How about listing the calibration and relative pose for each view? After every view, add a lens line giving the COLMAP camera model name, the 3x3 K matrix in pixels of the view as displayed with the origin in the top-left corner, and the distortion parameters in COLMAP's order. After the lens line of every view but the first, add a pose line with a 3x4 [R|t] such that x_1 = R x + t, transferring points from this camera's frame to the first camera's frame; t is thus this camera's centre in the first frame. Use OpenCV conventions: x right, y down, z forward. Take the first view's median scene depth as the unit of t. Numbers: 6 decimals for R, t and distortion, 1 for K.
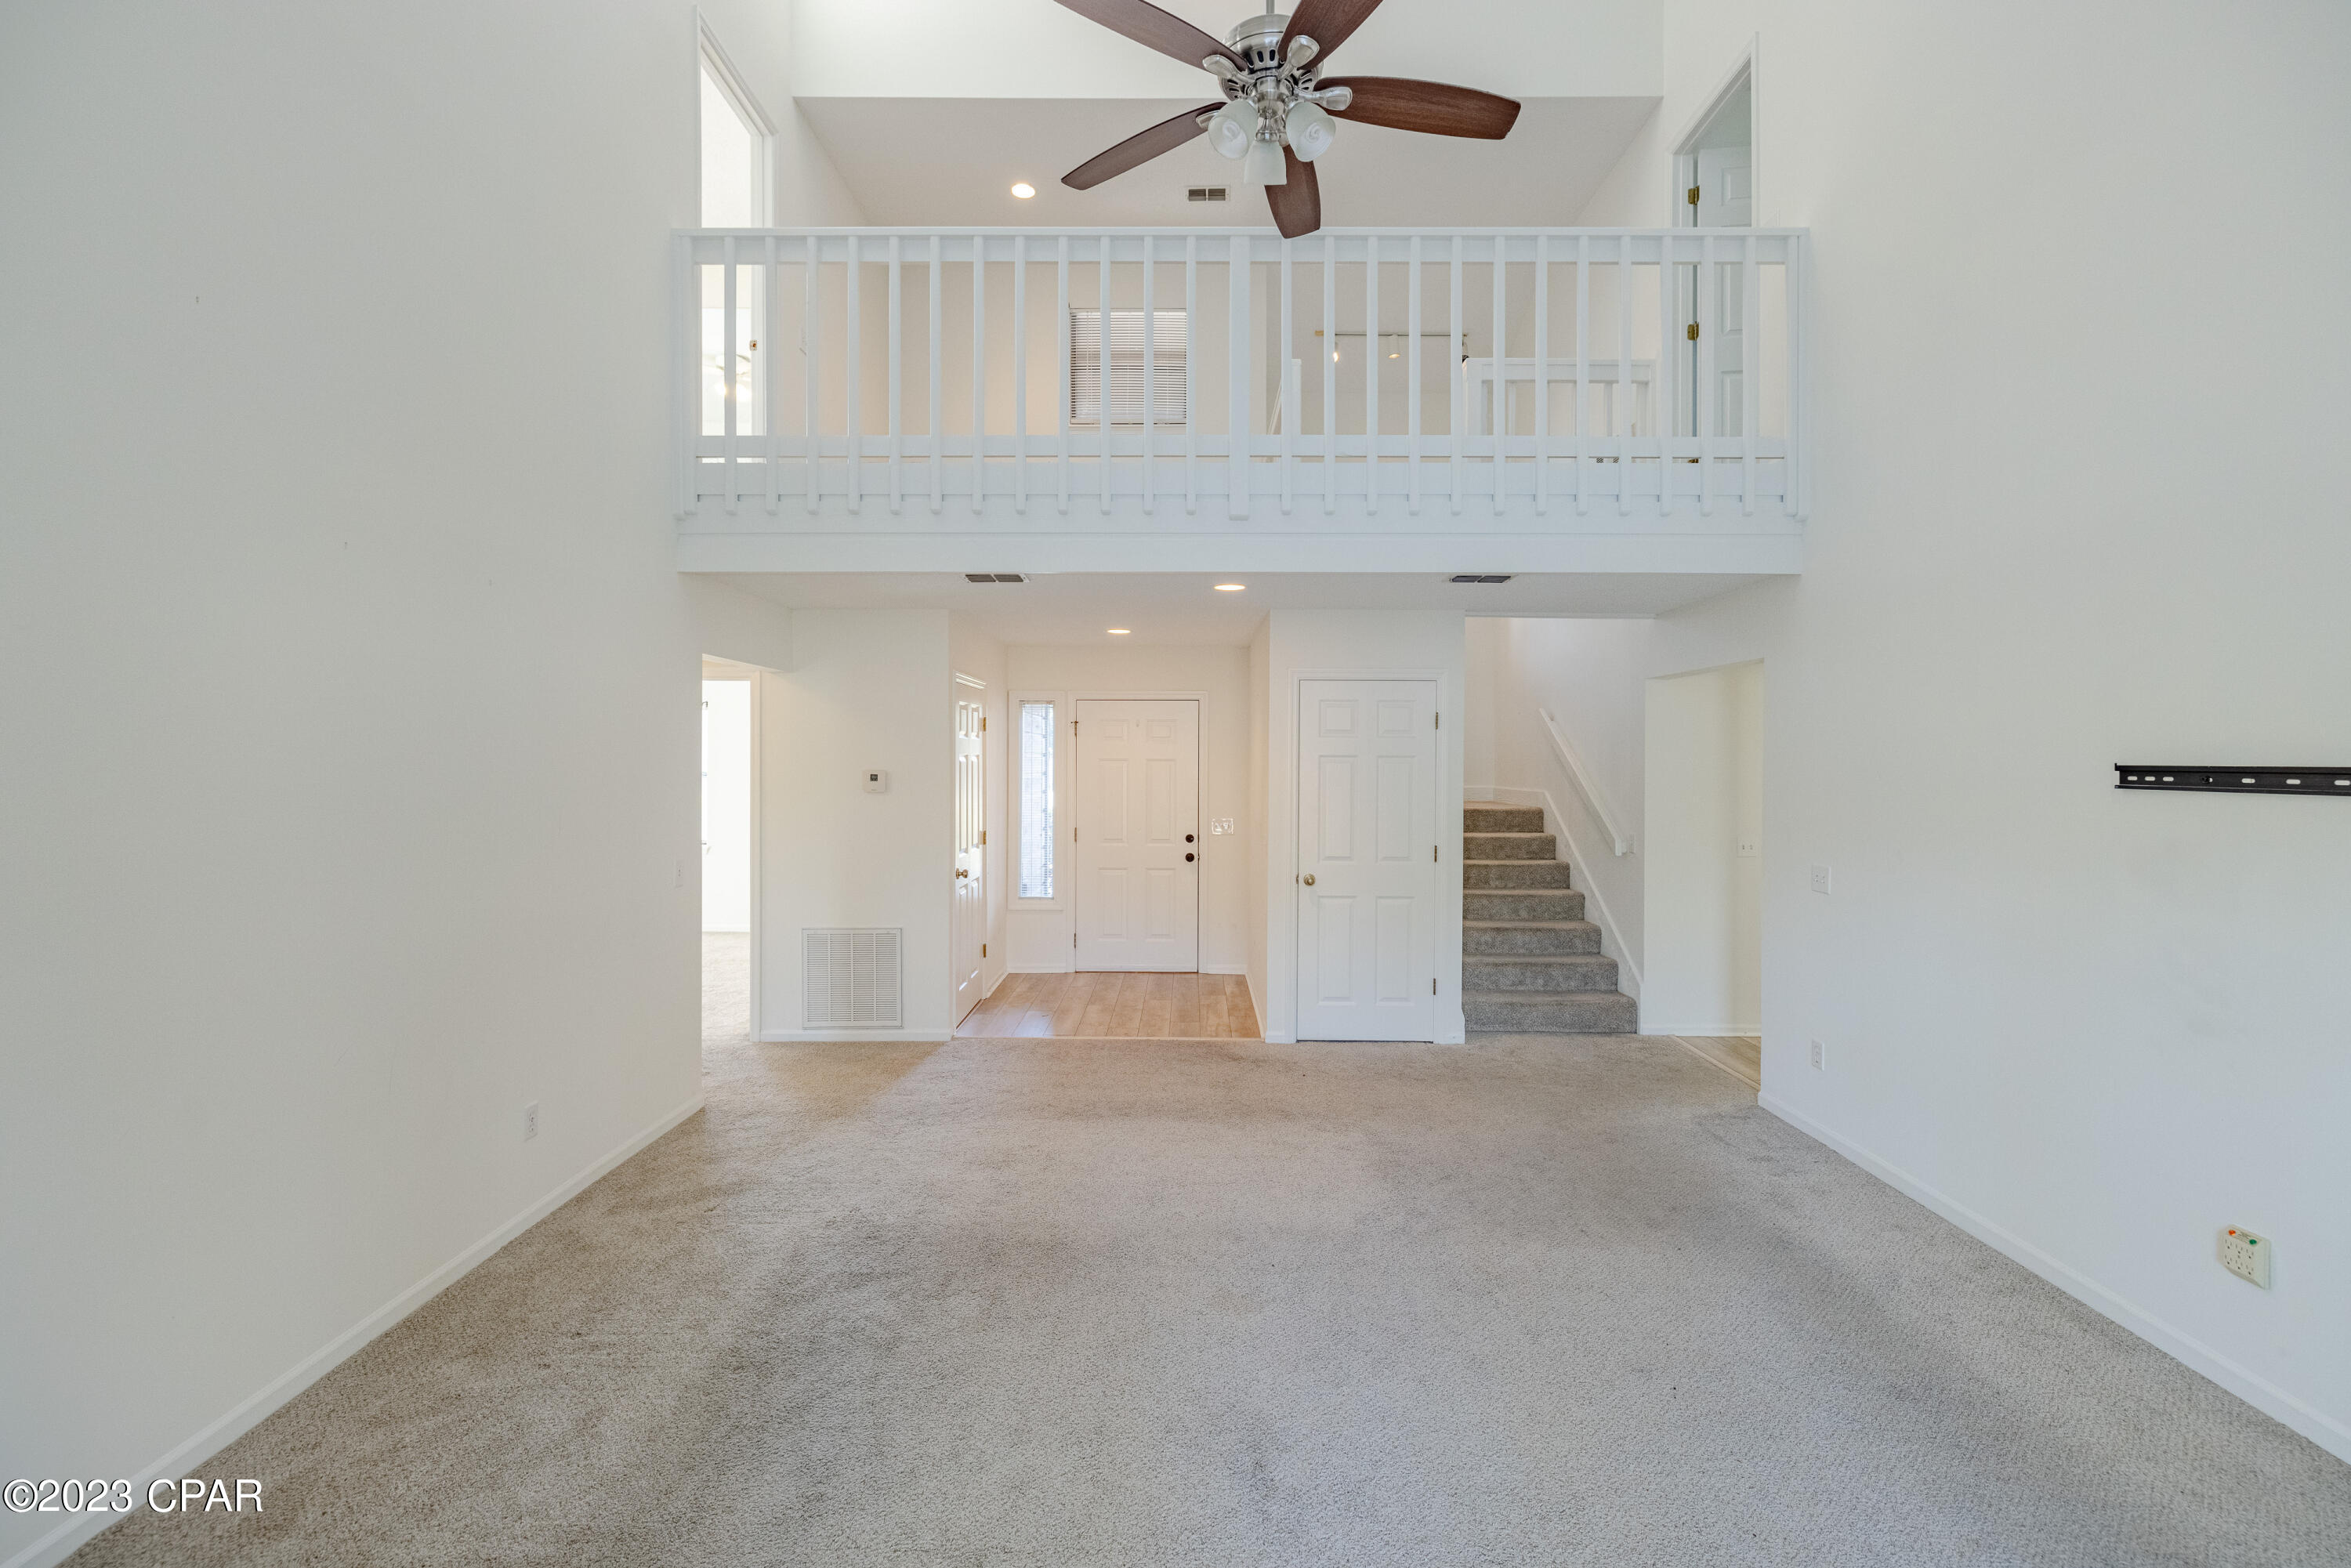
lens RADIAL K [[981.2, 0, 1164.8], [0, 981.2, 754.3], [0, 0, 1]] dist [0.000053, -0.001120]
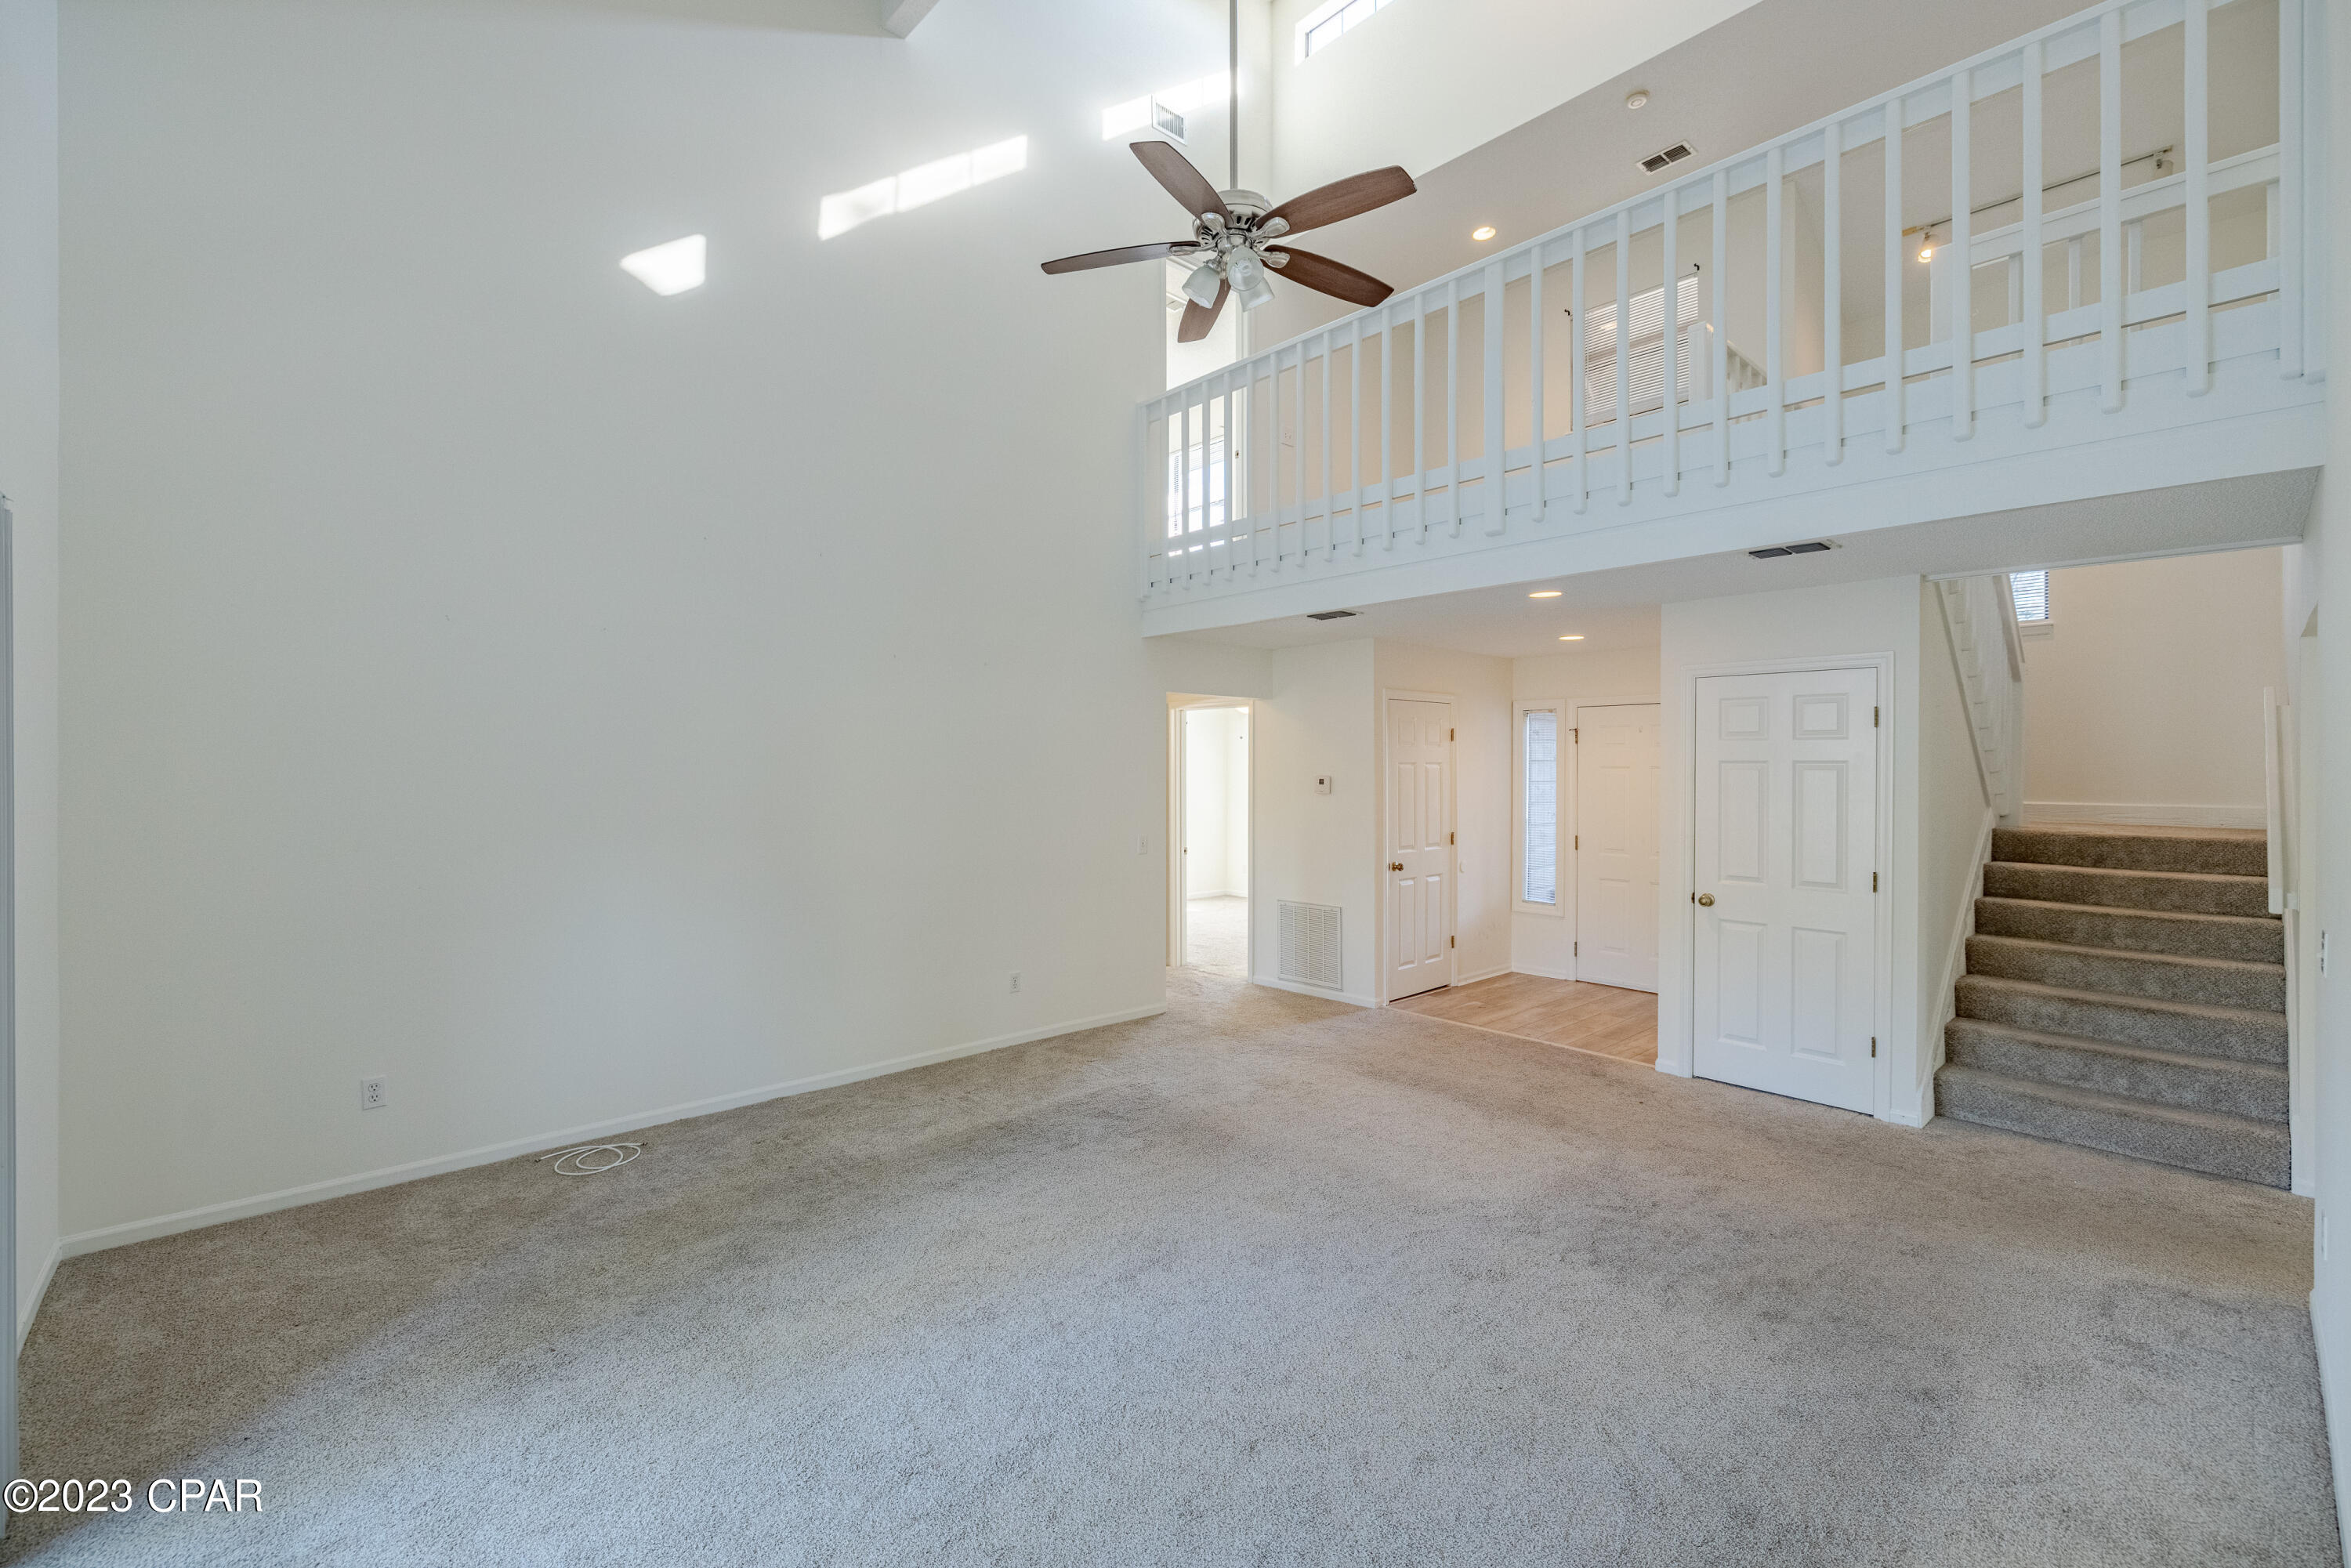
lens RADIAL K [[981.2, 0, 1175.3], [0, 981.2, 765.4], [0, 0, 1]] dist [0.000053, -0.001120]
pose [[0.685246, -0.004080, -0.728300, 0.509912], [0.004661, 0.999988, -0.001217, 0.004260], [0.728297, -0.002561, 0.685257, 0.035126]]
